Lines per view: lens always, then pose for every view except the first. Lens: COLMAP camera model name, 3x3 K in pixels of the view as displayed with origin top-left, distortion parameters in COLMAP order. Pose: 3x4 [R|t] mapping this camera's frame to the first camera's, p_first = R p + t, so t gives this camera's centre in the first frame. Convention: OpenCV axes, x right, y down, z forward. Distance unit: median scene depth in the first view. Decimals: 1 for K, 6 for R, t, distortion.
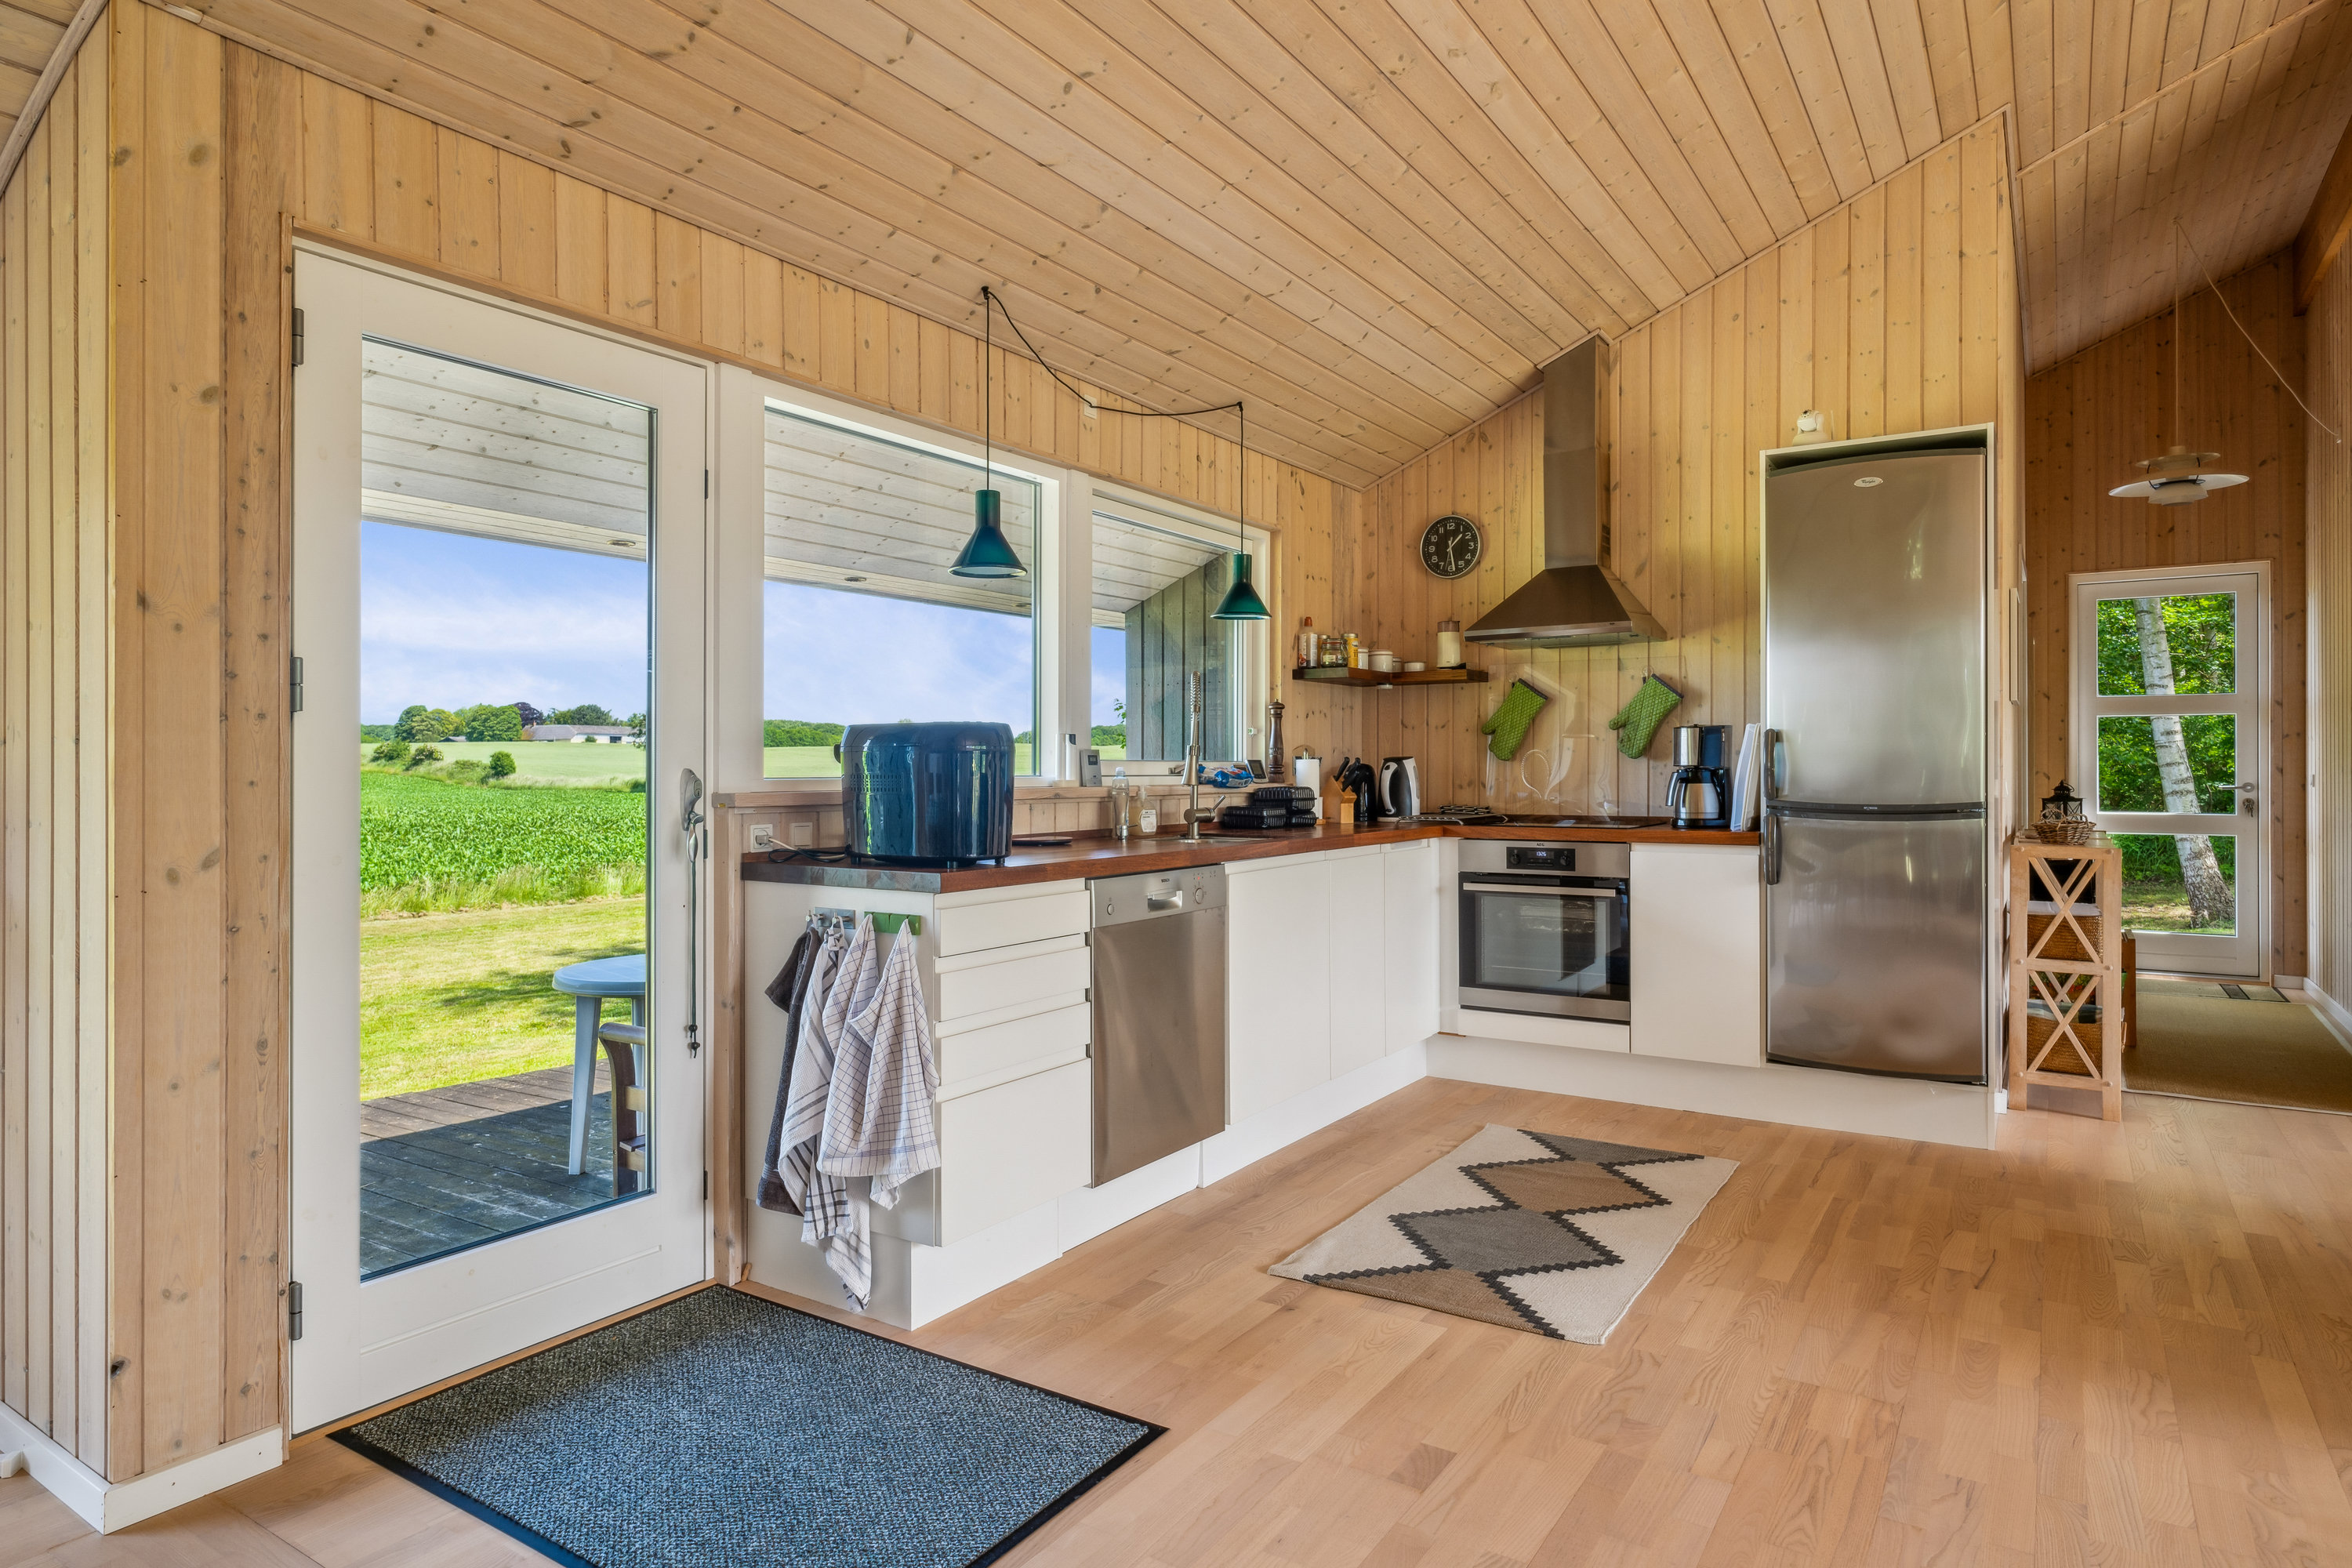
lens RADIAL K [[1339.9, 0, 1176.0], [0, 1339.9, 784.0], [0, 0, 1]] dist [-0.005412, 0.001213]
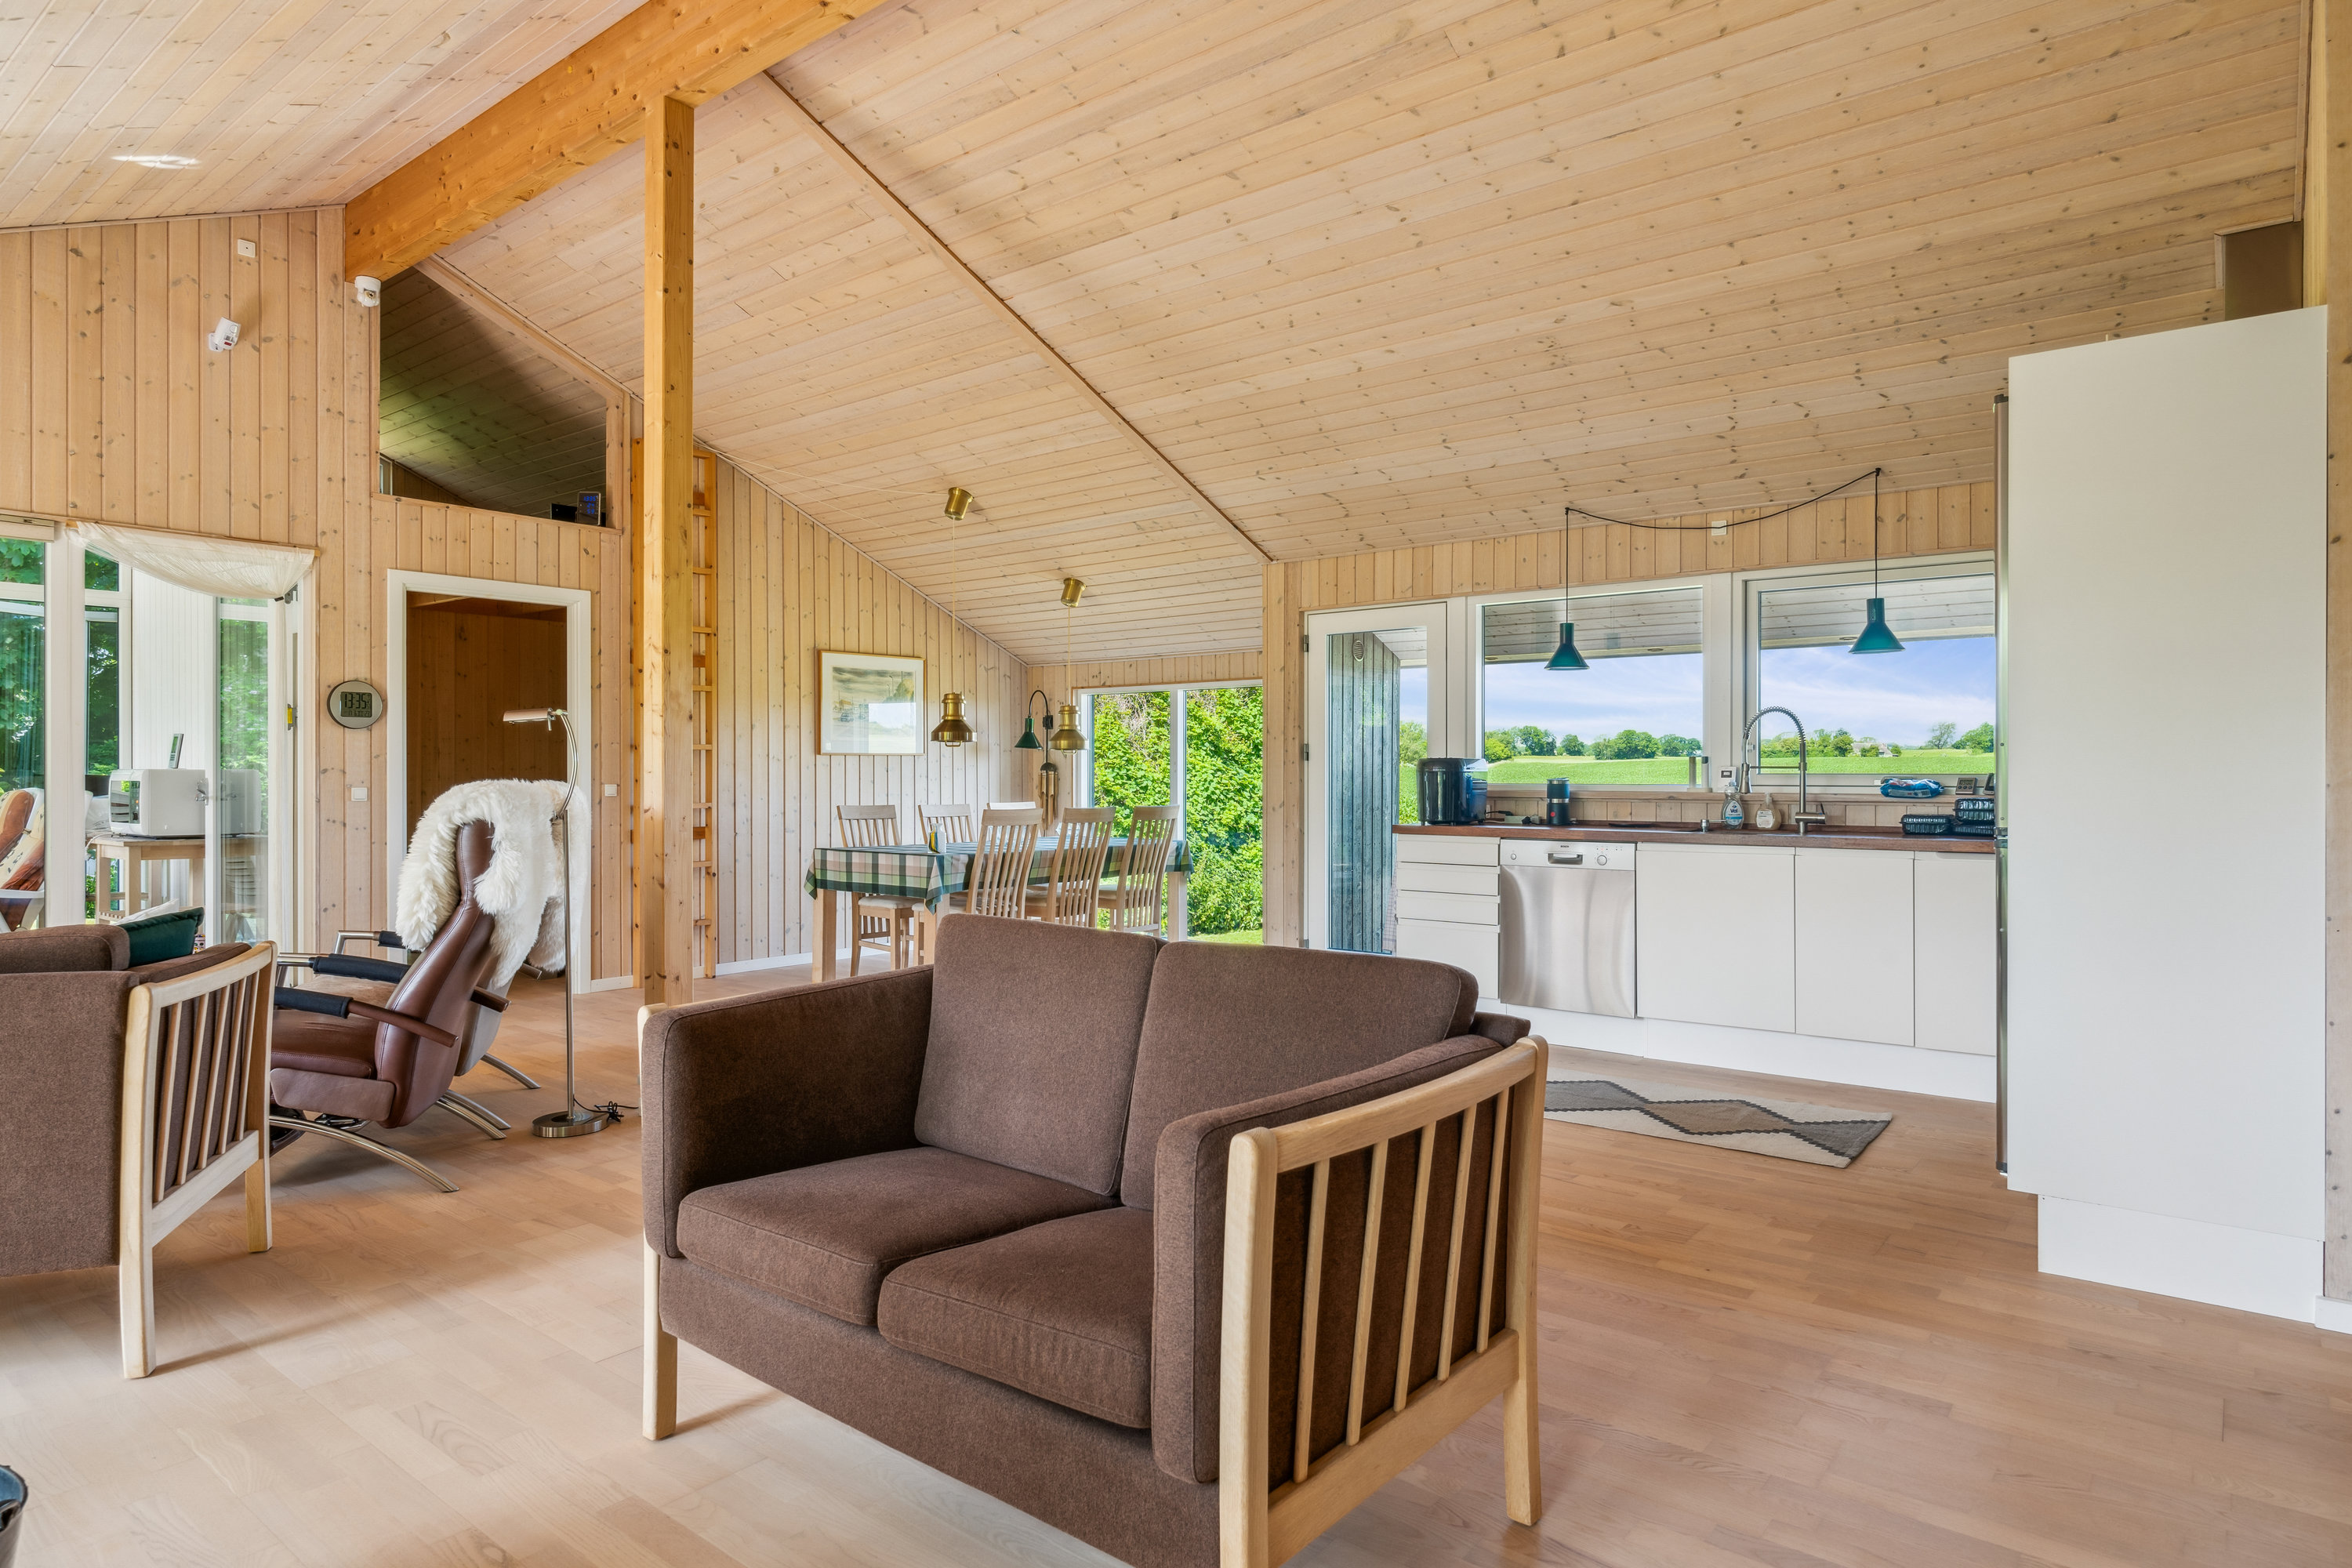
lens RADIAL K [[1339.9, 0, 1176.0], [0, 1339.9, 784.0], [0, 0, 1]] dist [-0.005412, 0.001213]
pose [[-0.098881, 0.010221, -0.995047, 1.884437], [-0.010231, 0.999884, 0.011287, -0.021775], [0.995047, 0.011296, -0.098765, 0.740817]]
